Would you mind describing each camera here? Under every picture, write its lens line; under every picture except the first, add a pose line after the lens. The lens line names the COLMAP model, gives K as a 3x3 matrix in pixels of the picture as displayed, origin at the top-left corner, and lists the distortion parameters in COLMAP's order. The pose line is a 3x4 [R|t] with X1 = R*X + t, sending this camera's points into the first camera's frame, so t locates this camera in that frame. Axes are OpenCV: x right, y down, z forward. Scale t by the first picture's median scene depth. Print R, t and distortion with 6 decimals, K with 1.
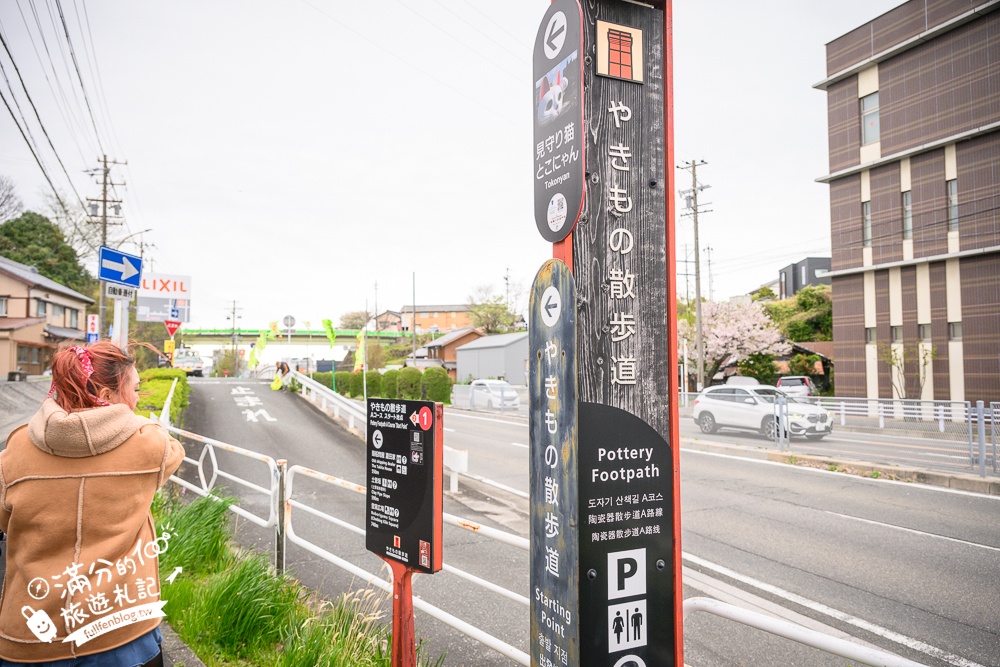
lens RADIAL K [[664.5, 0, 499.6], [0, 664.5, 336.8], [0, 0, 1]] dist [0.000600, -0.002193]
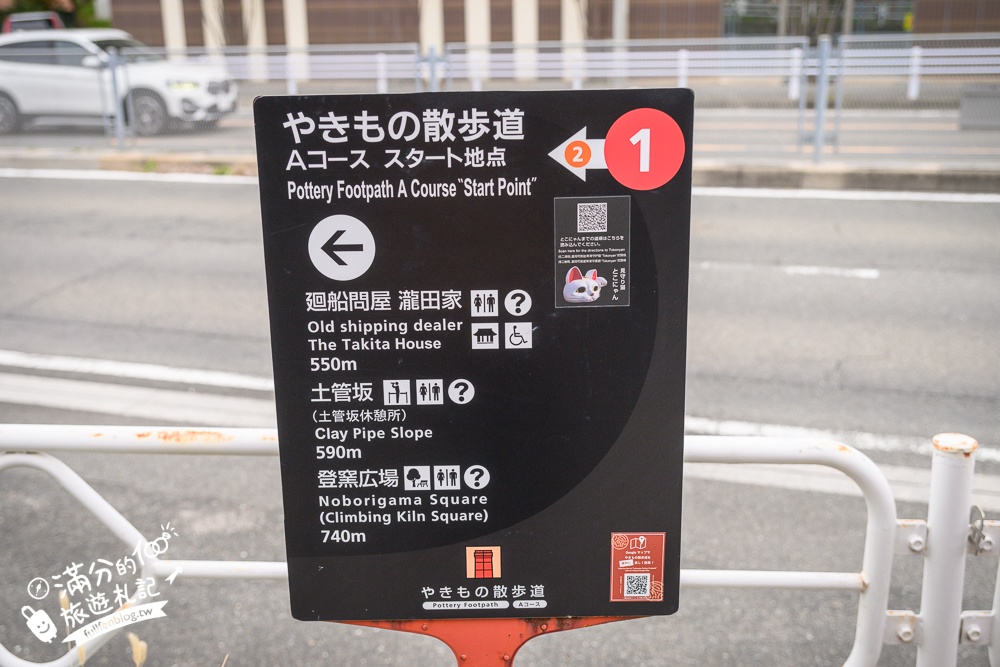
lens RADIAL K [[1152.1, 0, 500.0], [0, 1152.1, 333.5], [0, 0, 1]] dist [-0.008804, 0.008045]
pose [[0.664864, -0.218633, 0.714251, -0.502150], [-0.022788, 0.949824, 0.311955, 0.041480], [-0.746616, -0.223684, 0.626522, 0.679092]]
